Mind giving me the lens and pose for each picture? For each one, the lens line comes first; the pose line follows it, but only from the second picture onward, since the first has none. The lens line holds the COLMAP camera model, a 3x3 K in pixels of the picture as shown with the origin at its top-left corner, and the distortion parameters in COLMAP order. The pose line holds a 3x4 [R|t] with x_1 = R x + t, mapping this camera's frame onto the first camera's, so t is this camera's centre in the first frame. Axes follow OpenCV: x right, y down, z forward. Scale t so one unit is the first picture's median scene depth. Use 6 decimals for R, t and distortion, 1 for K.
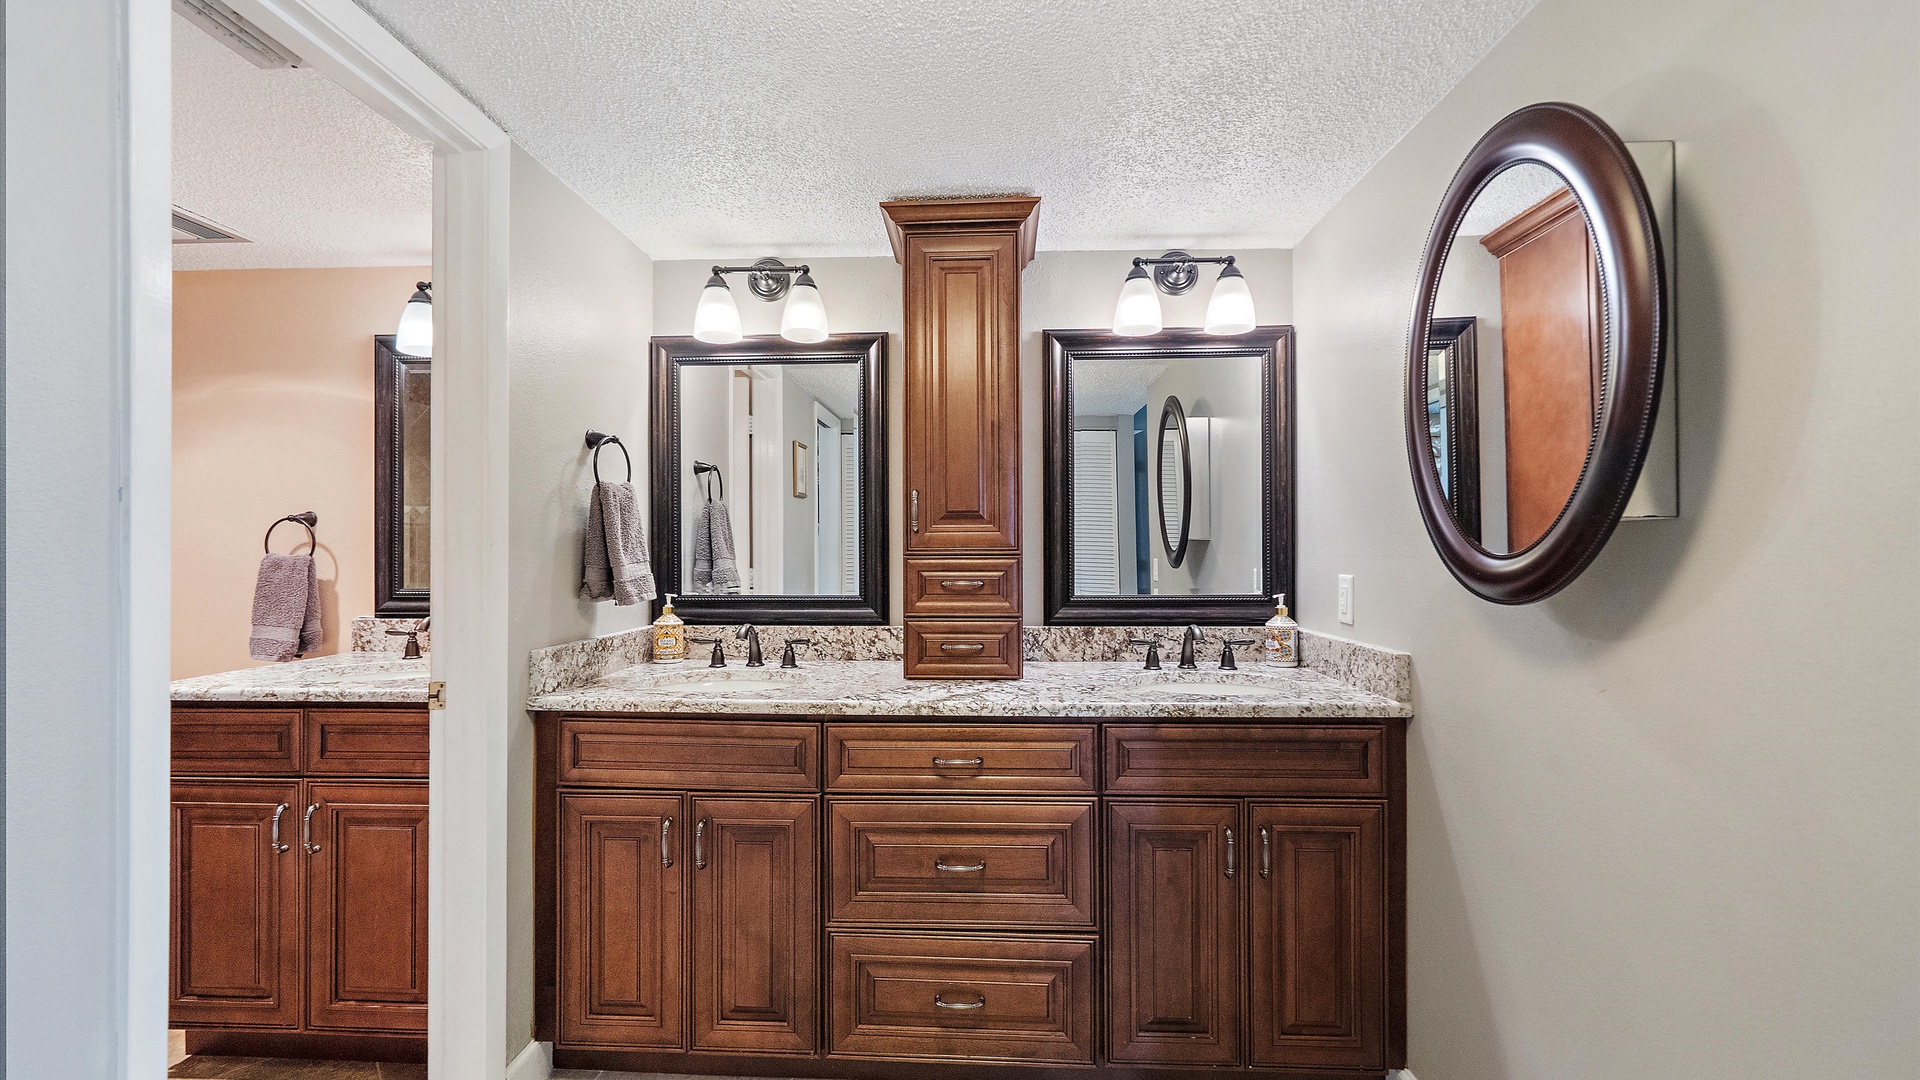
lens RADIAL K [[790.8, 0, 960.0], [0, 790.8, 540.0], [0, 0, 1]] dist [0.001621, 0.000000]
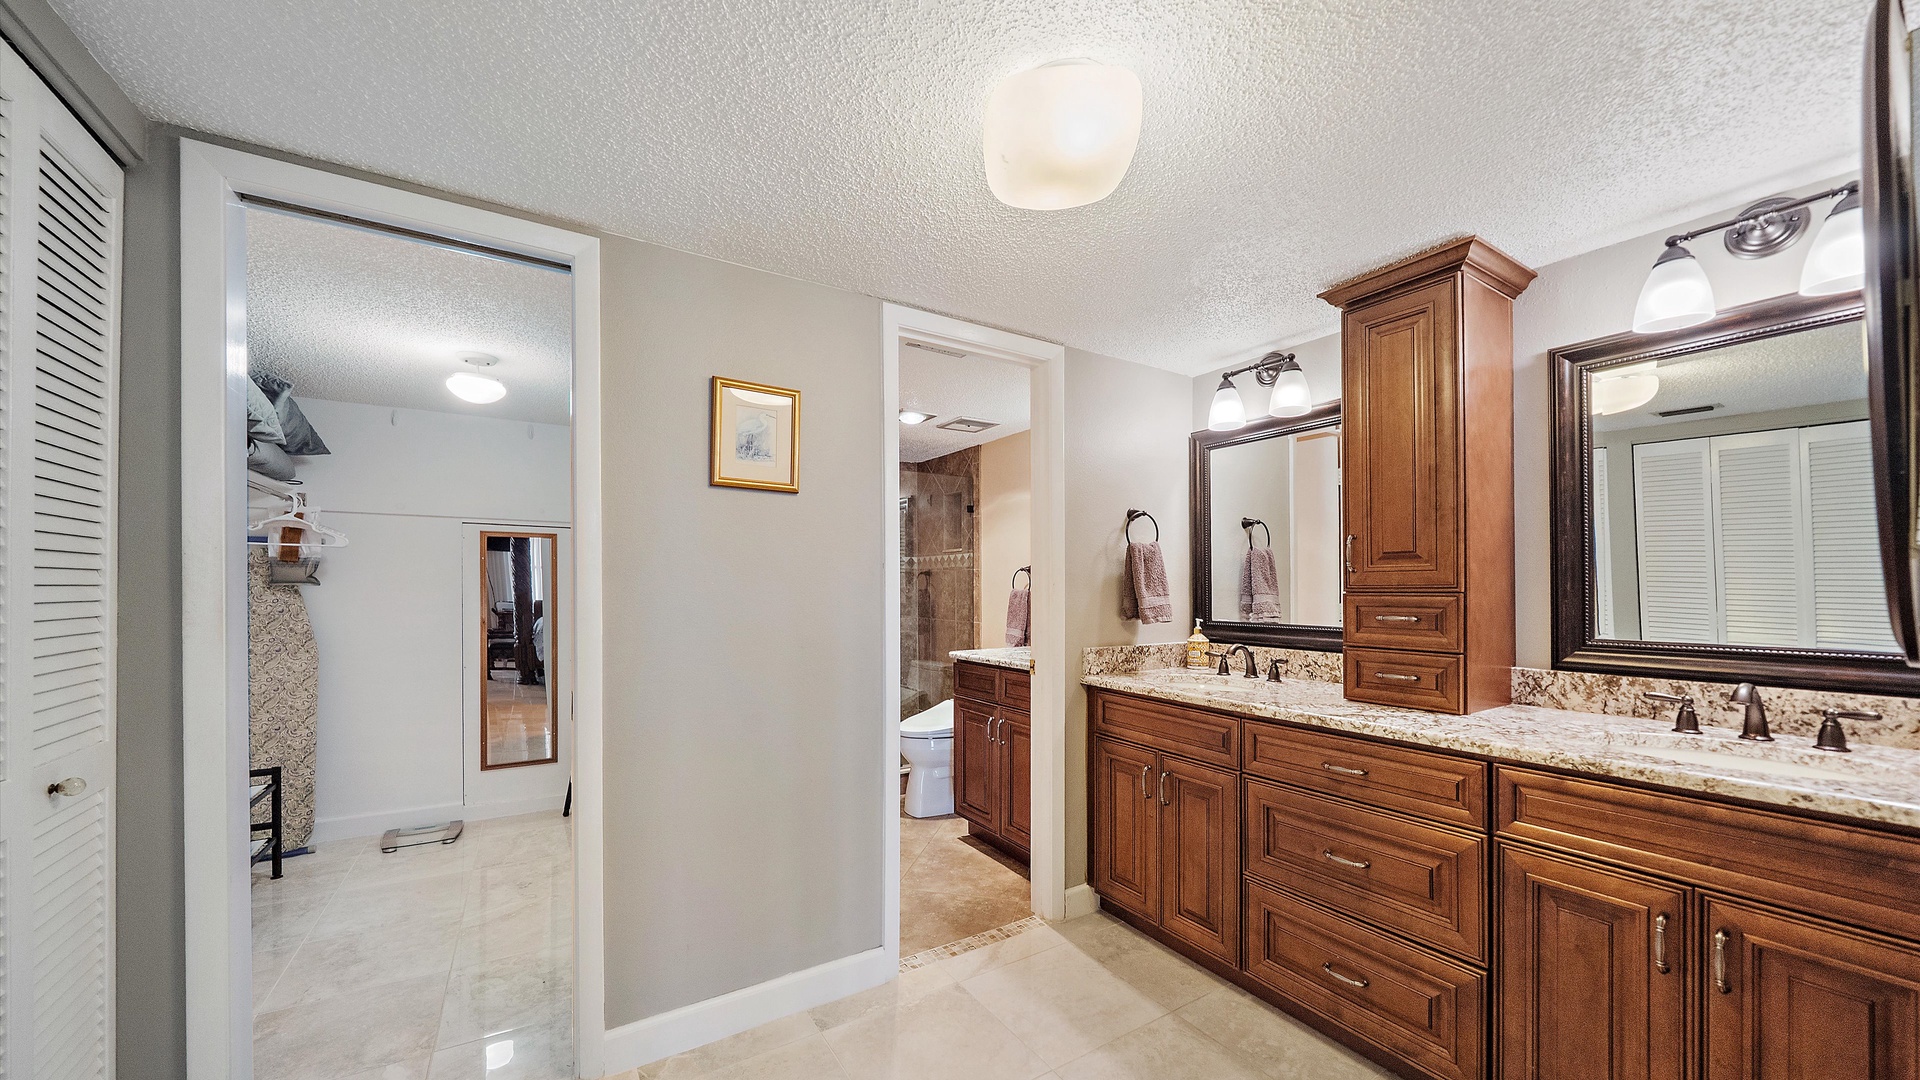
lens RADIAL K [[712.2, 0, 961.7], [0, 712.2, 582.0], [0, 0, 1]] dist [0.001000, 0.000096]
pose [[0.567416, -0.004584, -0.823418, 0.536046], [0.008672, 0.999962, 0.000409, -0.000695], [0.823386, -0.007373, 0.567434, -0.053668]]
